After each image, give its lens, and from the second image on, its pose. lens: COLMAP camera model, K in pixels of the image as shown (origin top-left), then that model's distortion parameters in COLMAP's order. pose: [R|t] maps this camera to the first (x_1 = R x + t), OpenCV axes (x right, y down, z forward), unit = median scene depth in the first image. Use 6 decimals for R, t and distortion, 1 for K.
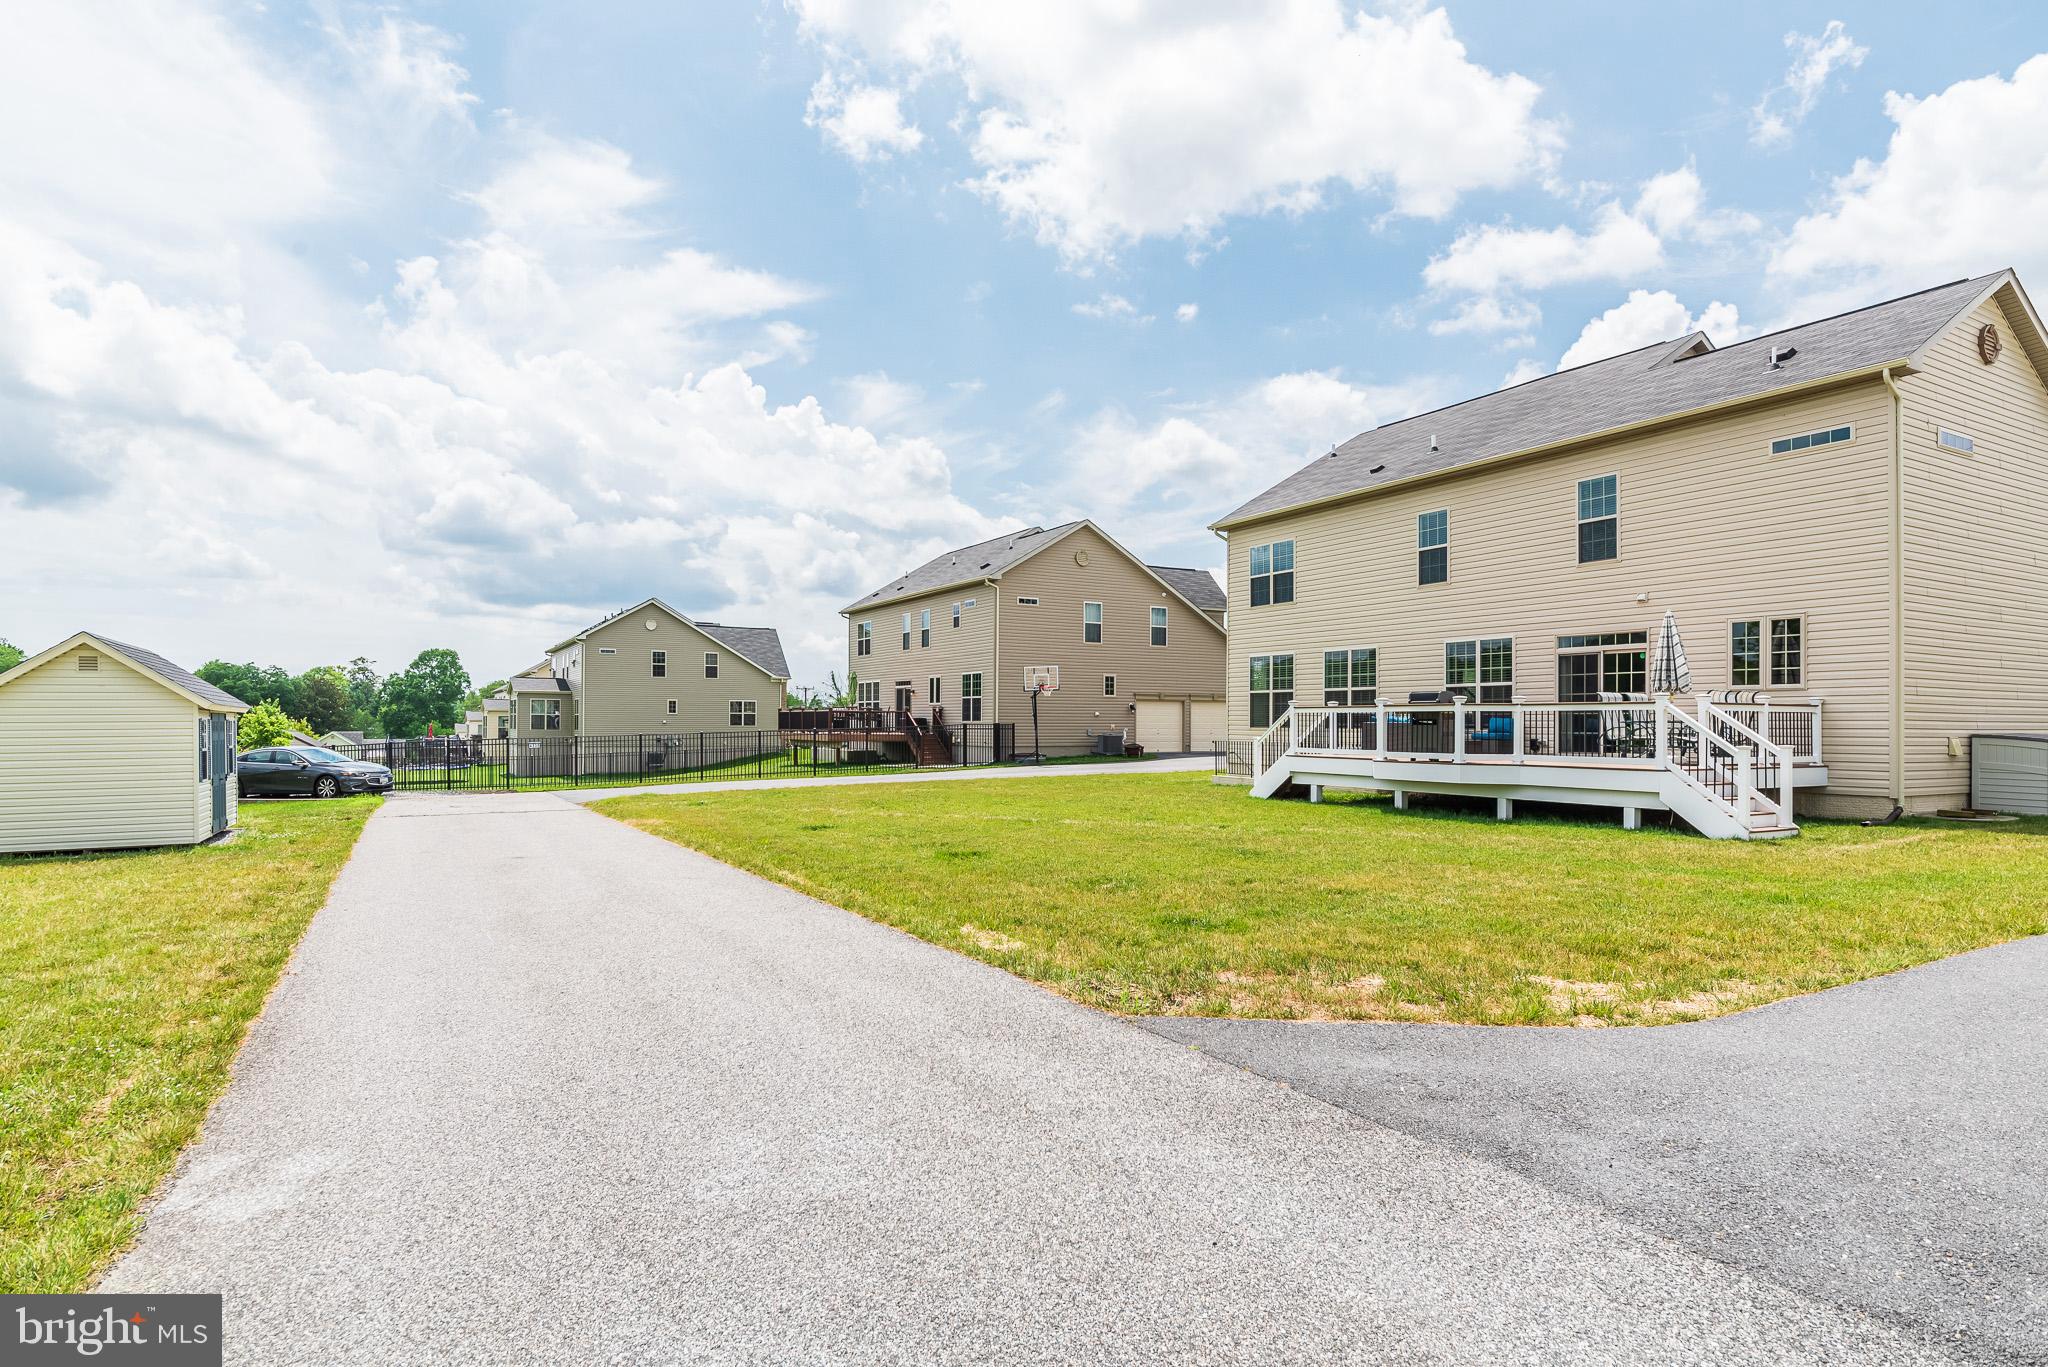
lens RADIAL K [[1113.9, 0, 1023.0], [0, 1113.9, 720.1], [0, 0, 1]] dist [-0.002995, -0.000967]
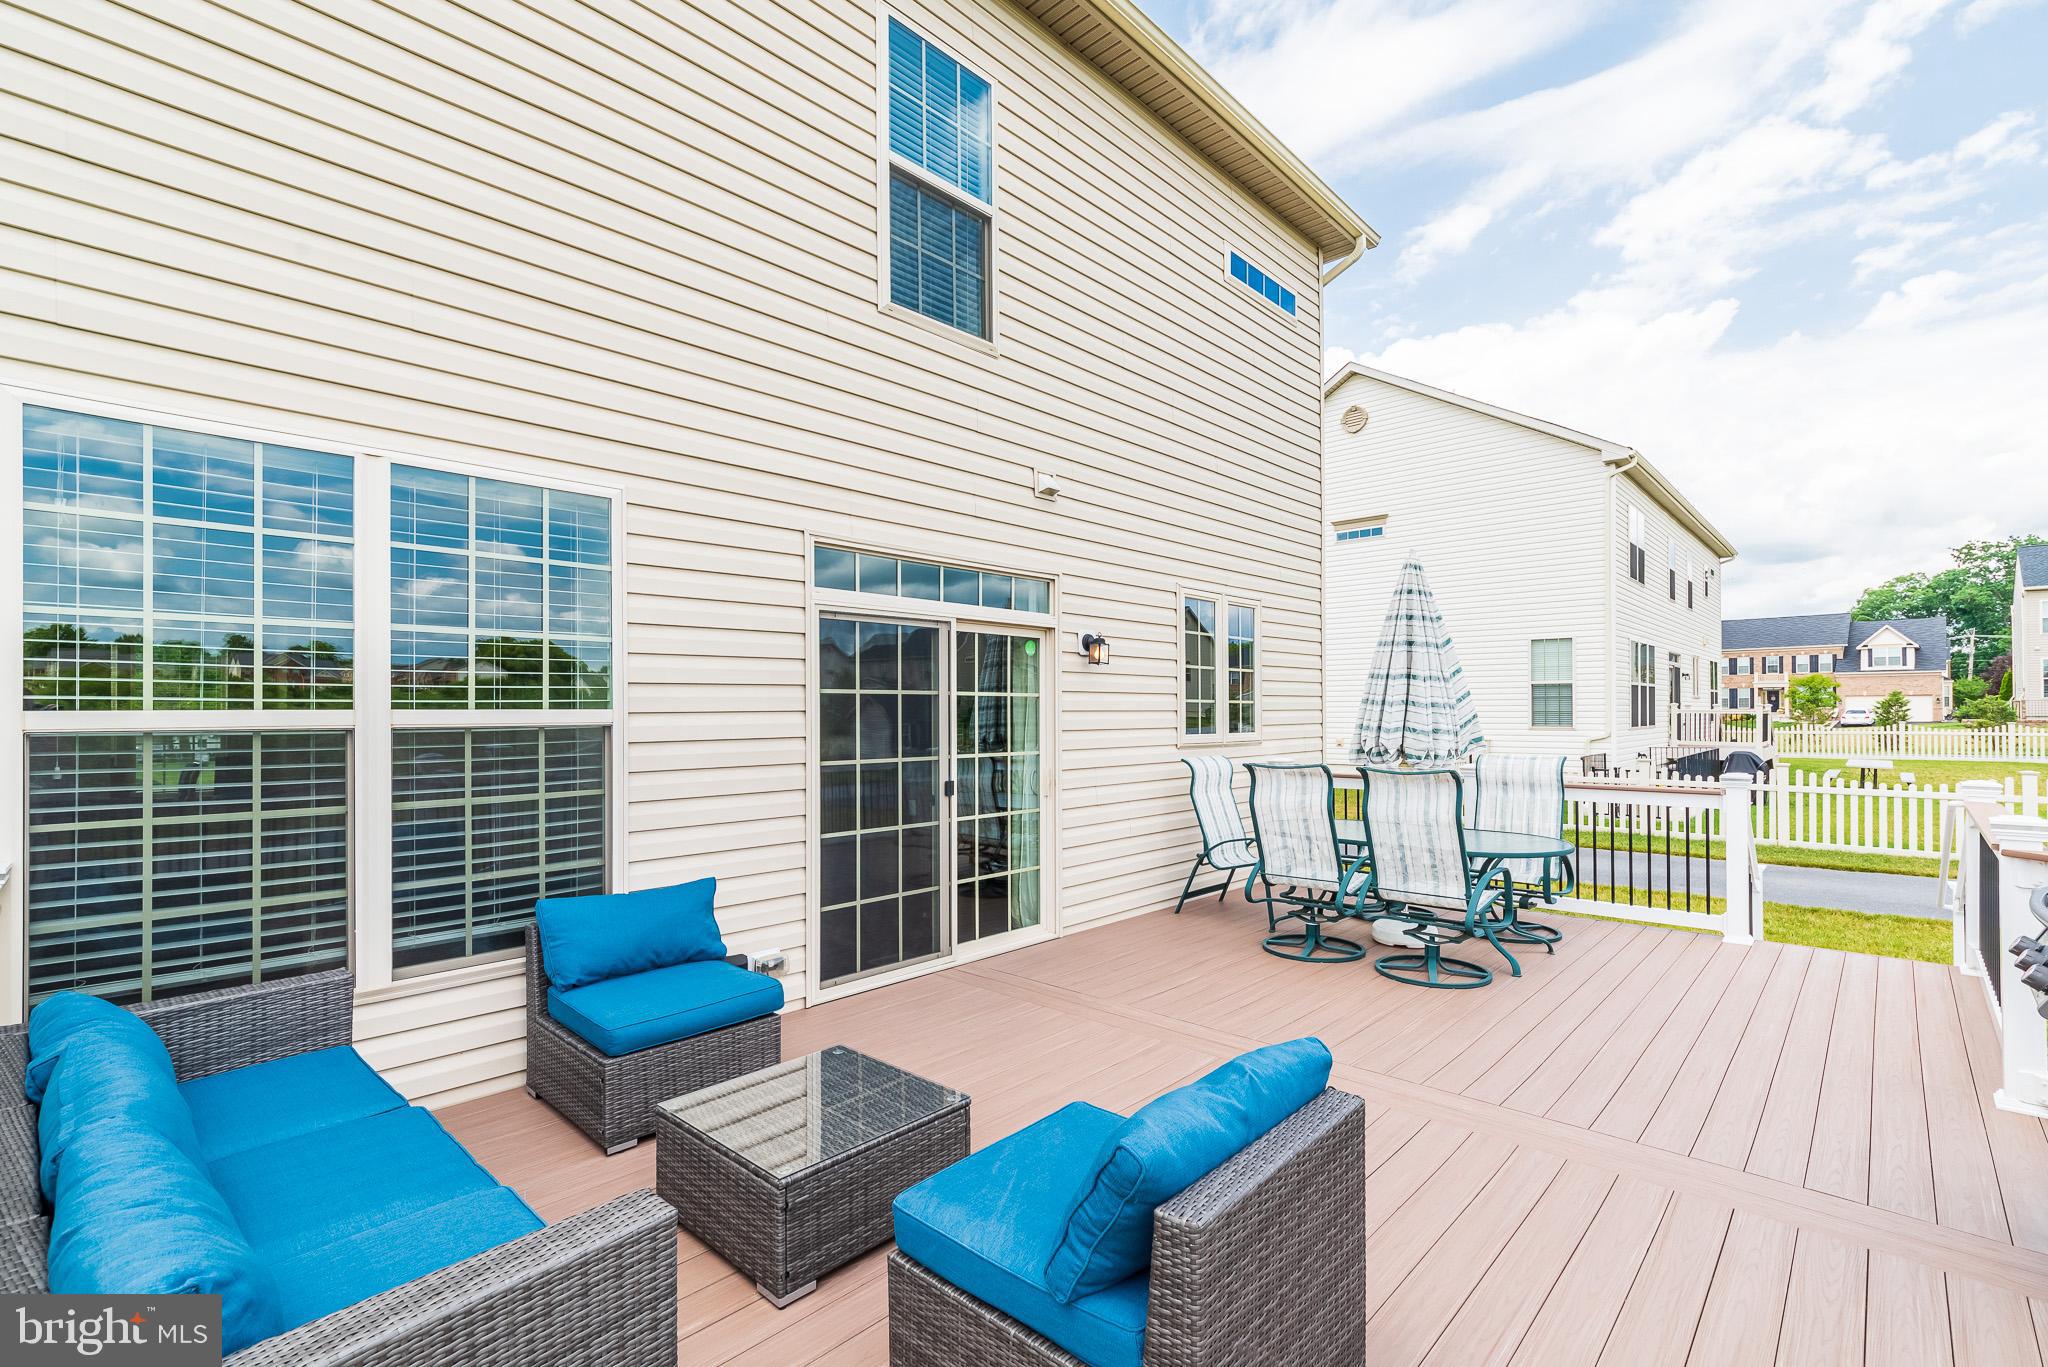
lens RADIAL K [[906.7, 0, 1029.0], [0, 906.7, 699.7], [0, 0, 1]] dist [0.000268, 0.000027]
pose [[-0.303251, 0.019429, 0.952713, 0.191178], [0.008000, 0.999809, -0.017843, -0.024468], [-0.952877, 0.002211, -0.303348, 0.733447]]
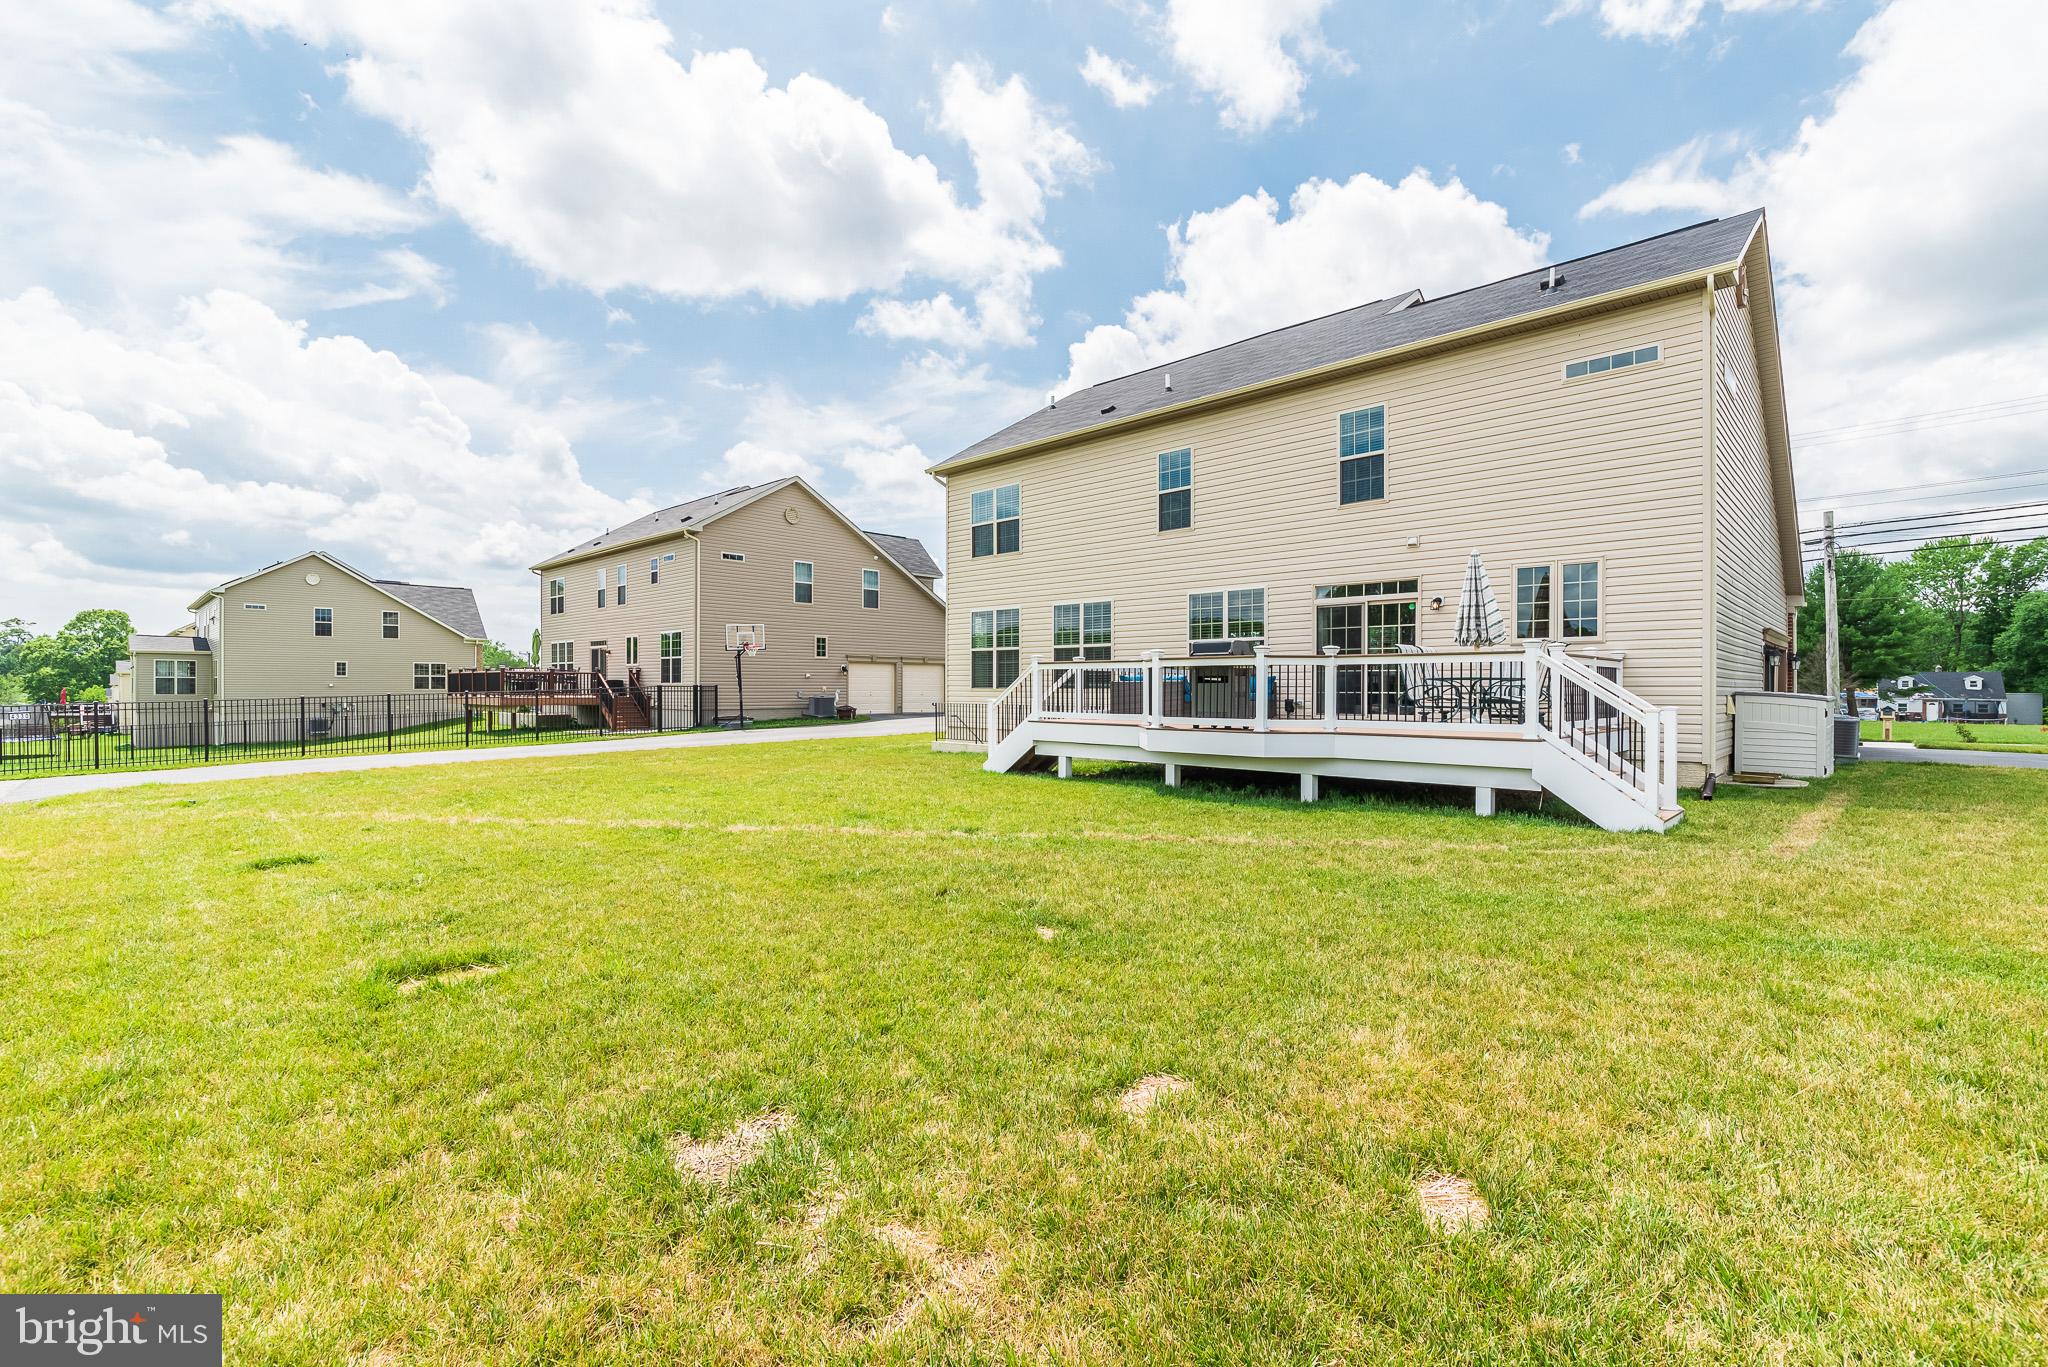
lens RADIAL K [[931.3, 0, 1017.4], [0, 931.3, 687.3], [0, 0, 1]] dist [0.001376, -0.000041]
pose [[0.961494, -0.001938, 0.274818, 0.027570], [0.001076, 0.999994, 0.003285, 0.003081], [-0.274823, -0.002863, 0.961491, 0.243464]]
